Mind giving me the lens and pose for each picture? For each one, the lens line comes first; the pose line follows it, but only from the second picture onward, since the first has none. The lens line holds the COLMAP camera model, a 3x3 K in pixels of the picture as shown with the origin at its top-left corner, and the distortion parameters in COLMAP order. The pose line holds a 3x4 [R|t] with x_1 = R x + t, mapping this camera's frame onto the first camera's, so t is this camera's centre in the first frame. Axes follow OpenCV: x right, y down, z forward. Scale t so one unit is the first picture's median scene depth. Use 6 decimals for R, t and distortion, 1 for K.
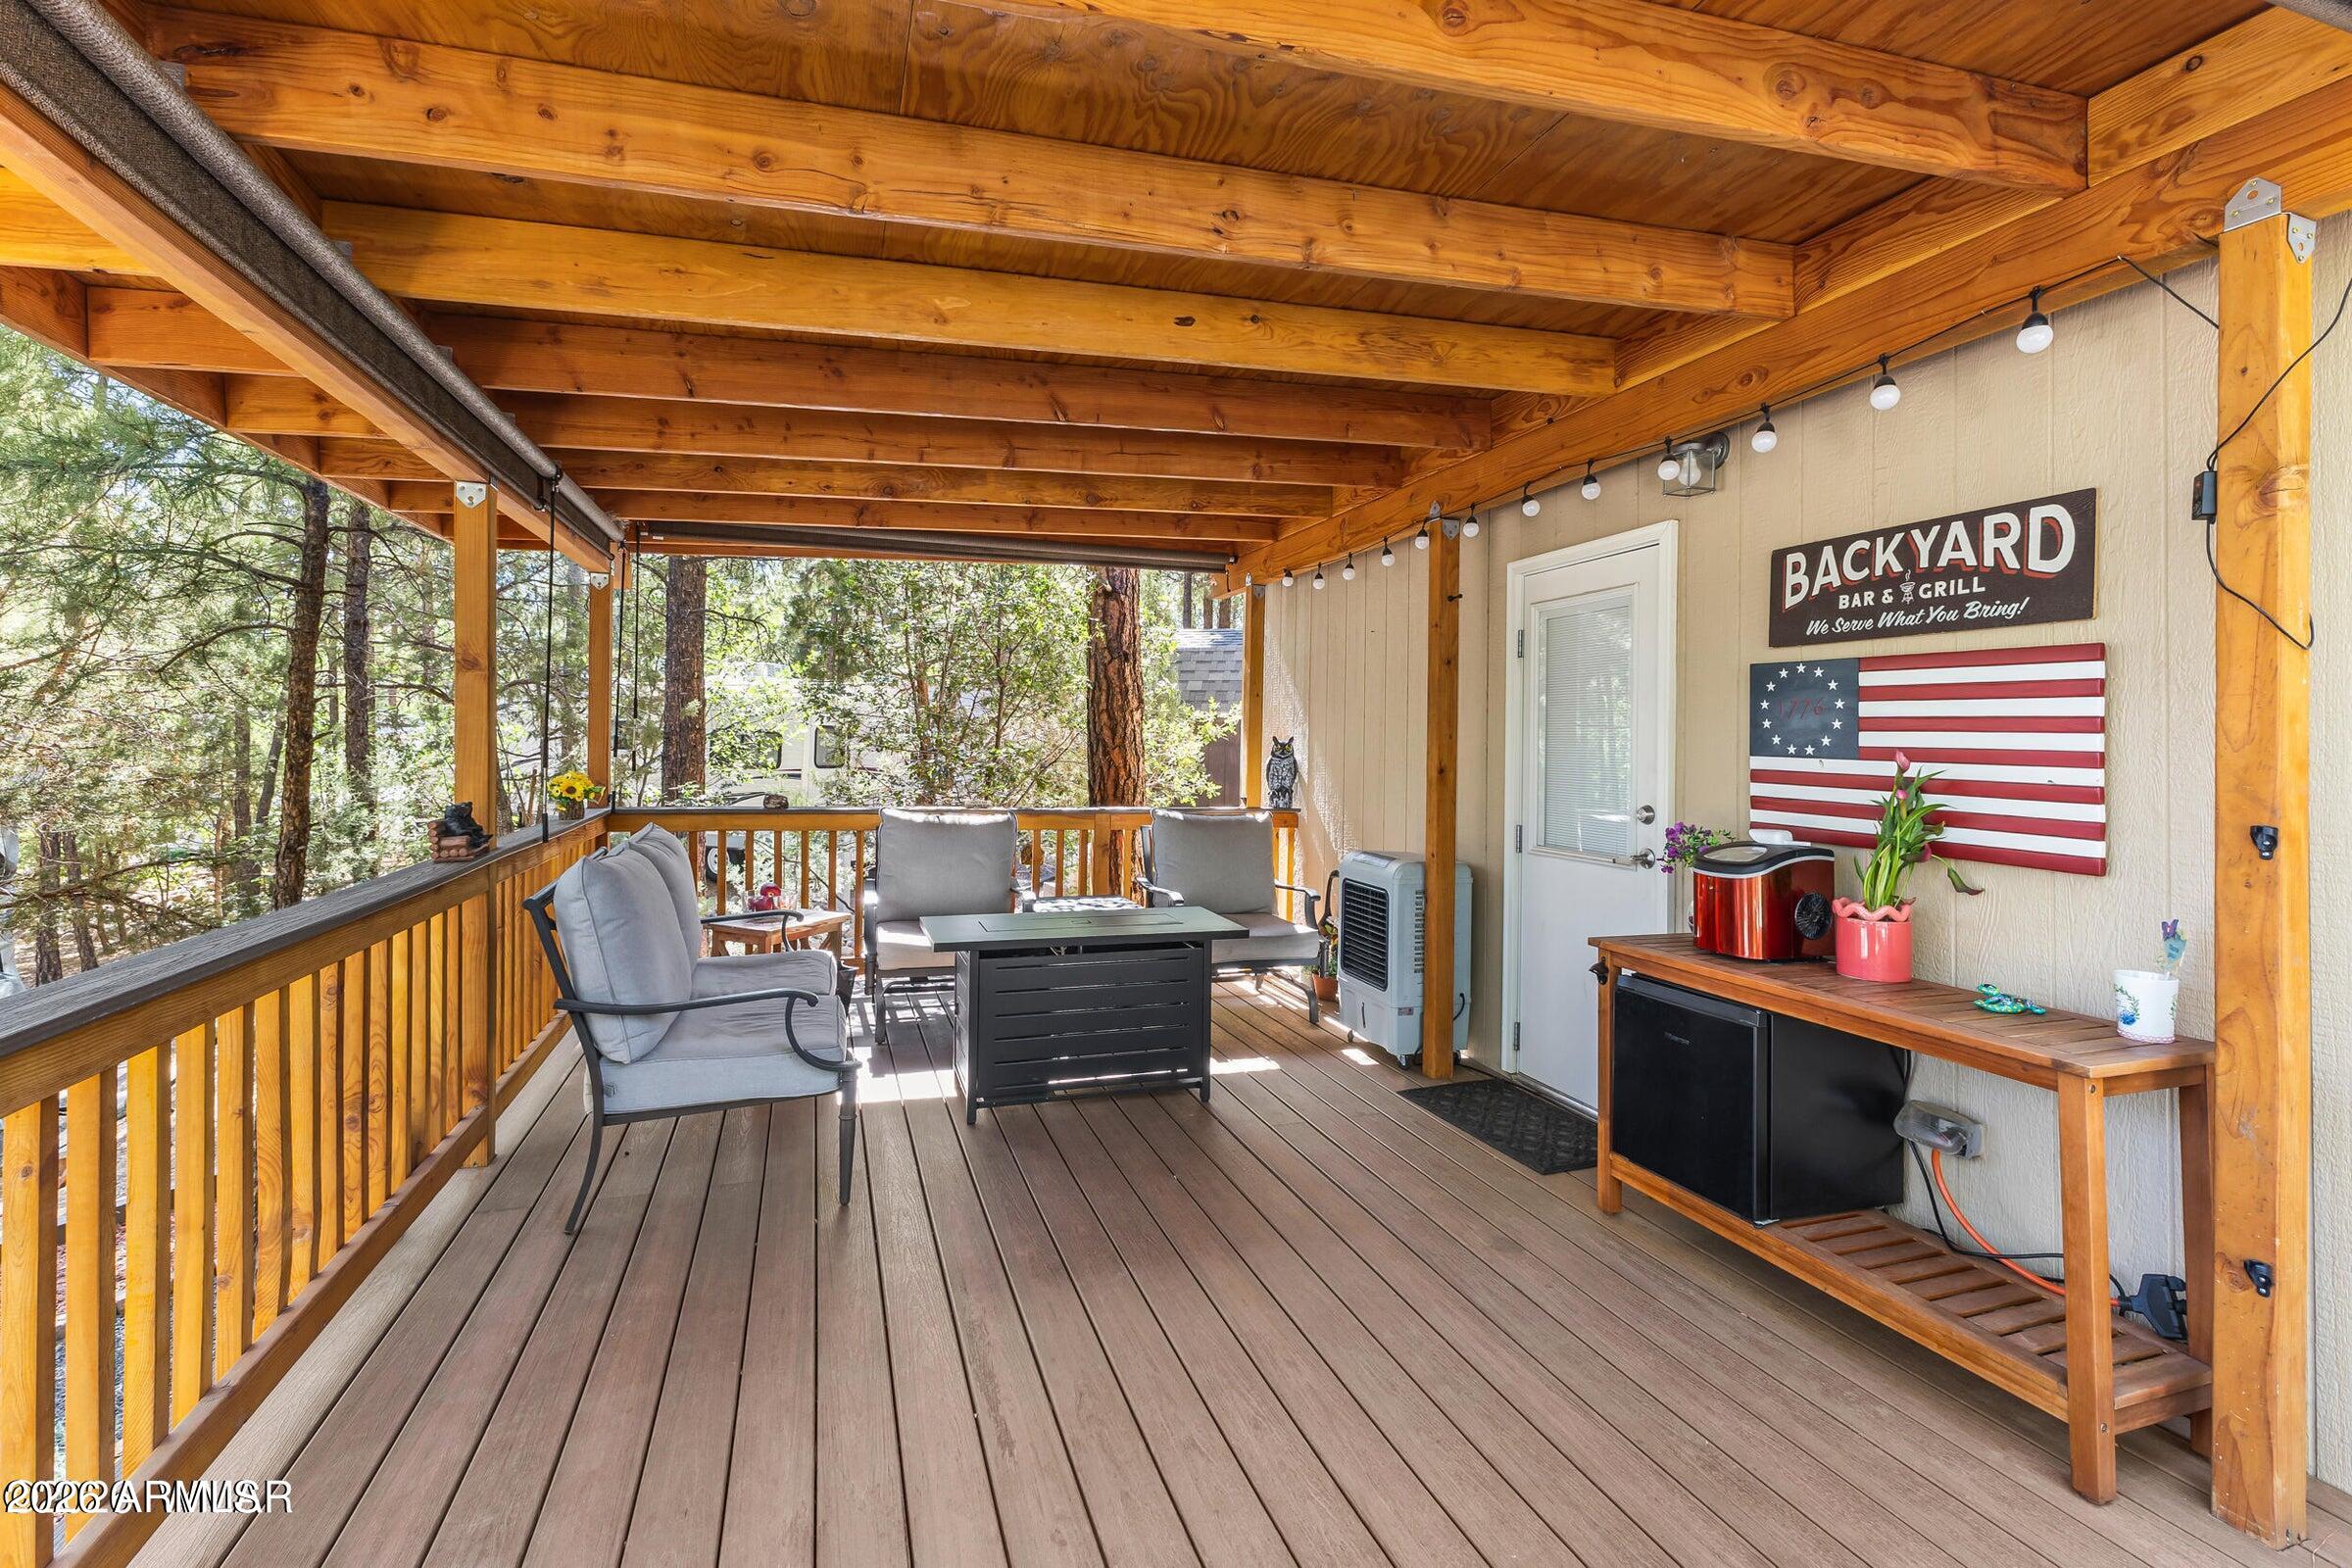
lens RADIAL K [[1034.1, 0, 1183.5], [0, 1034.1, 733.7], [0, 0, 1]] dist [0.010840, -0.000553]
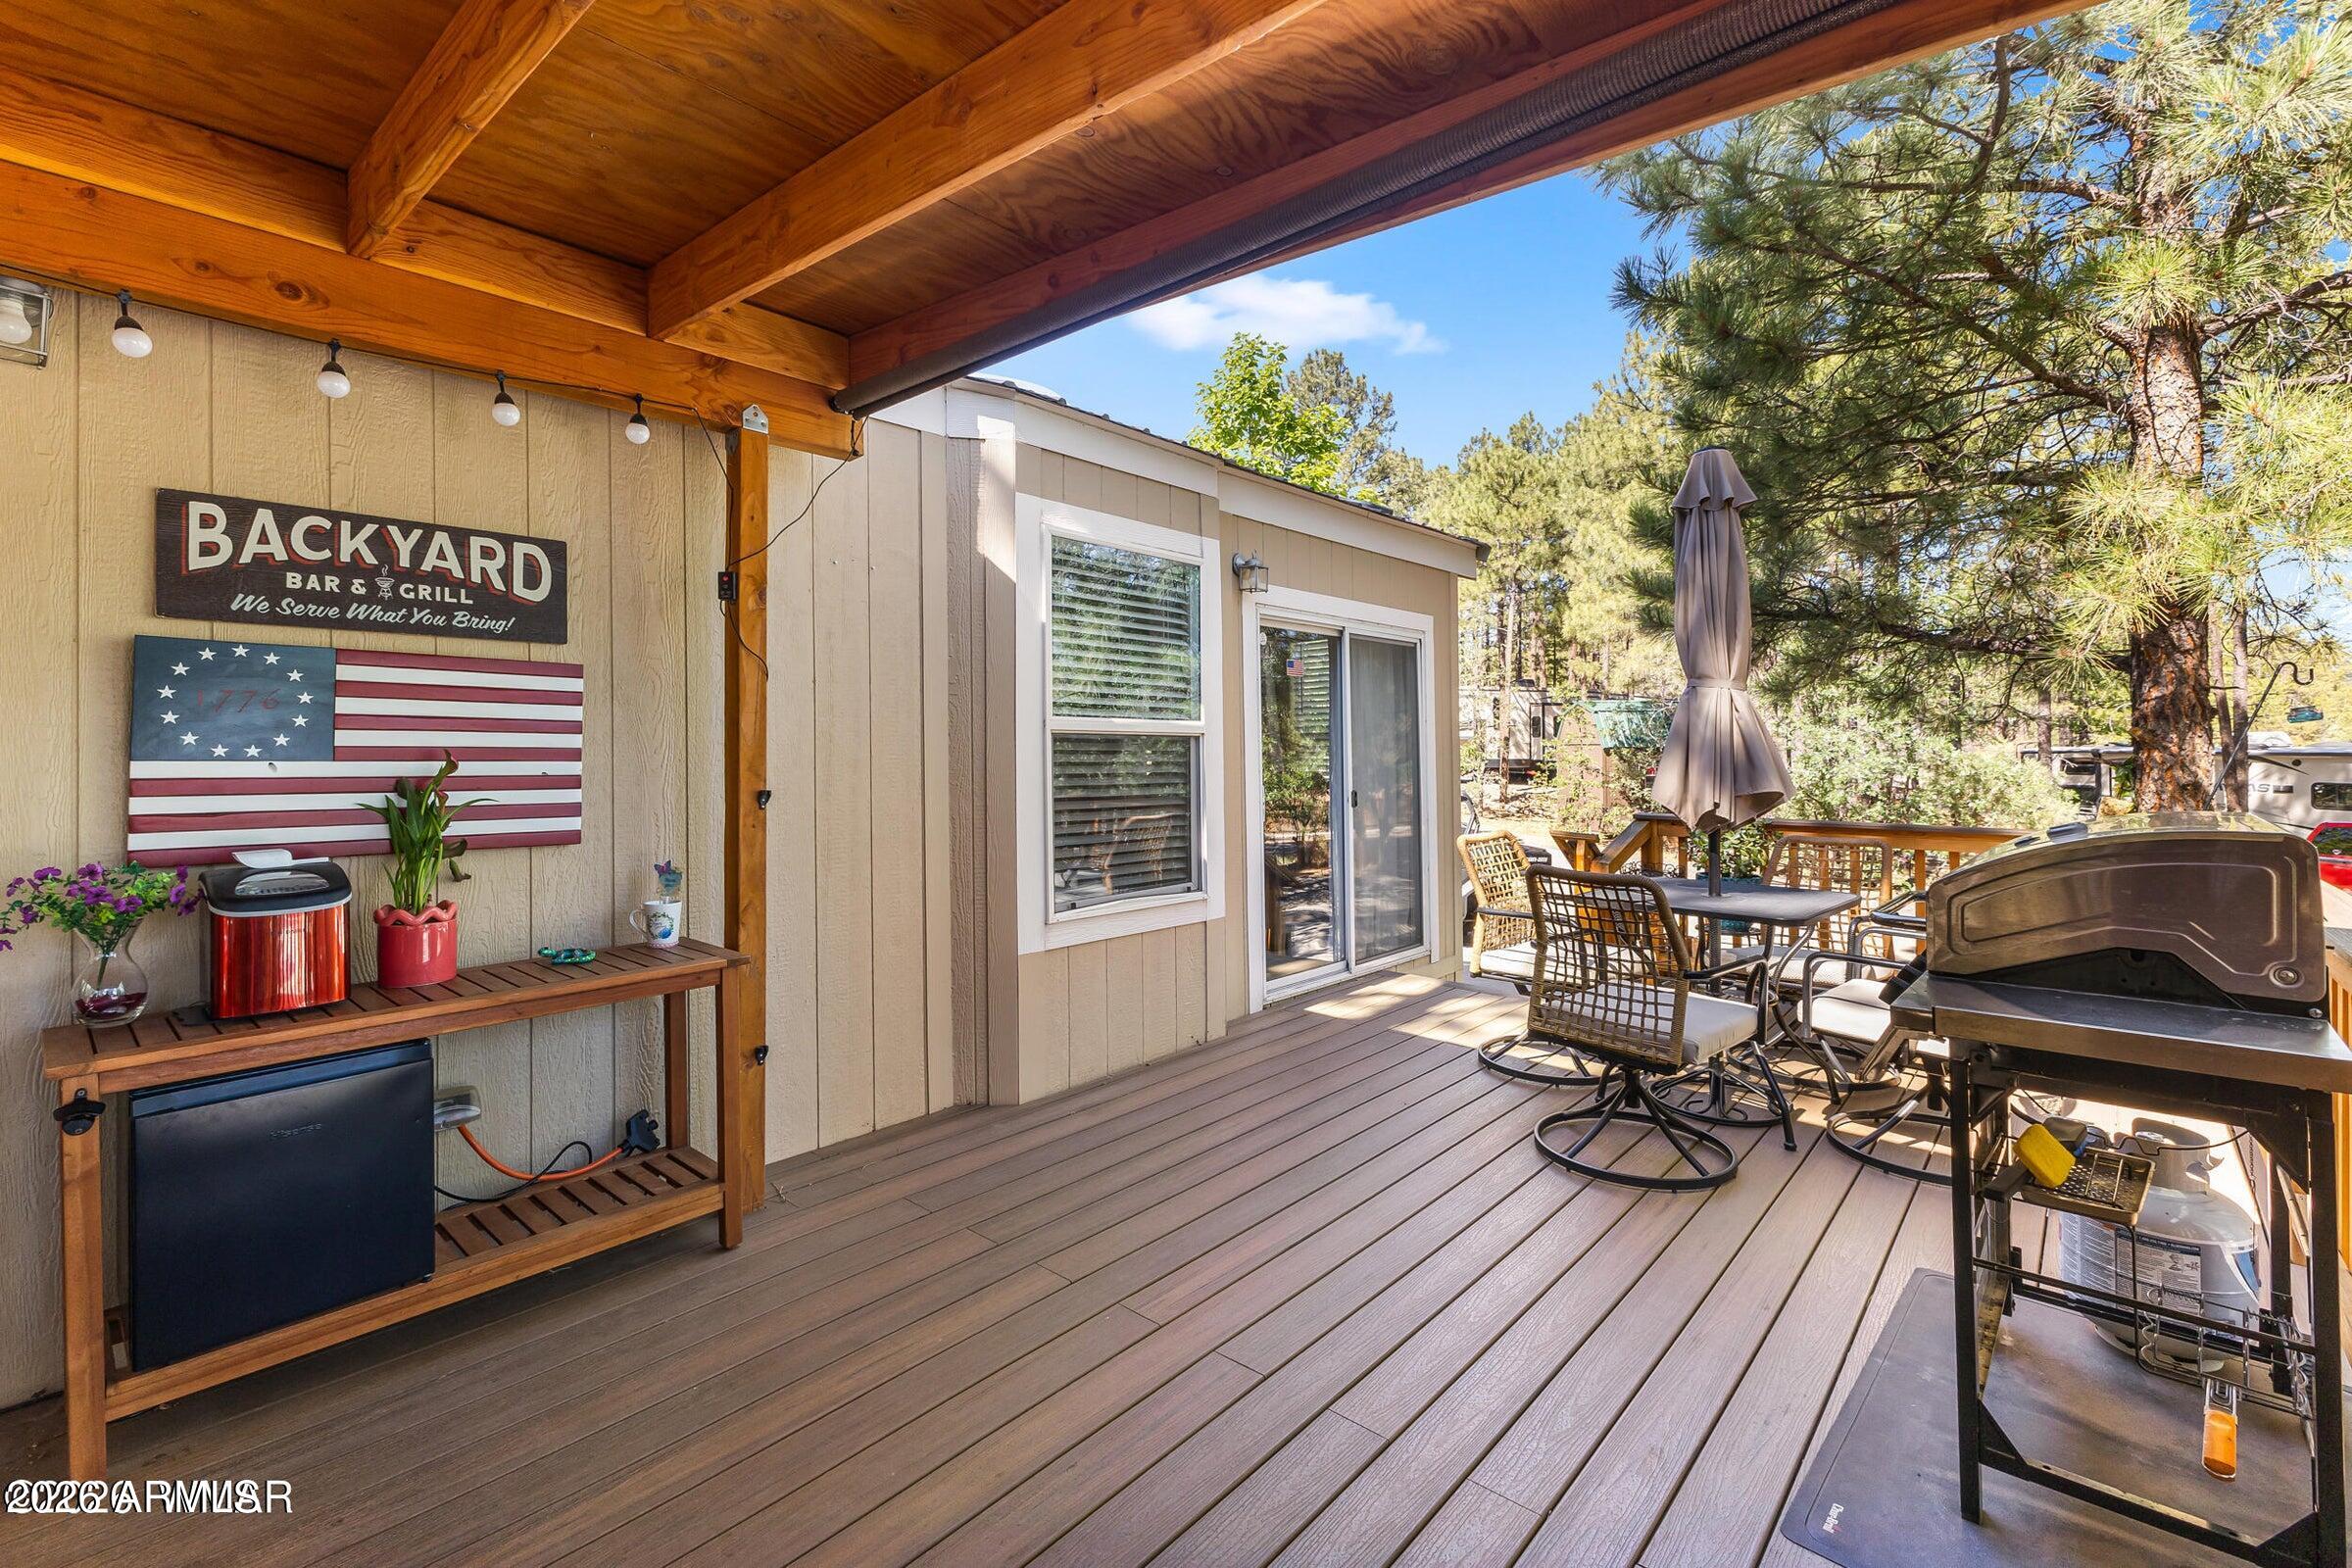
lens RADIAL K [[1034.1, 0, 1176.1], [0, 1034.1, 735.4], [0, 0, 1]] dist [0.010840, -0.000553]
pose [[-0.477468, -0.001875, 0.878647, -0.513937], [-0.010172, 0.999943, -0.003394, -0.001658], [-0.878590, -0.010558, -0.477460, 0.809307]]
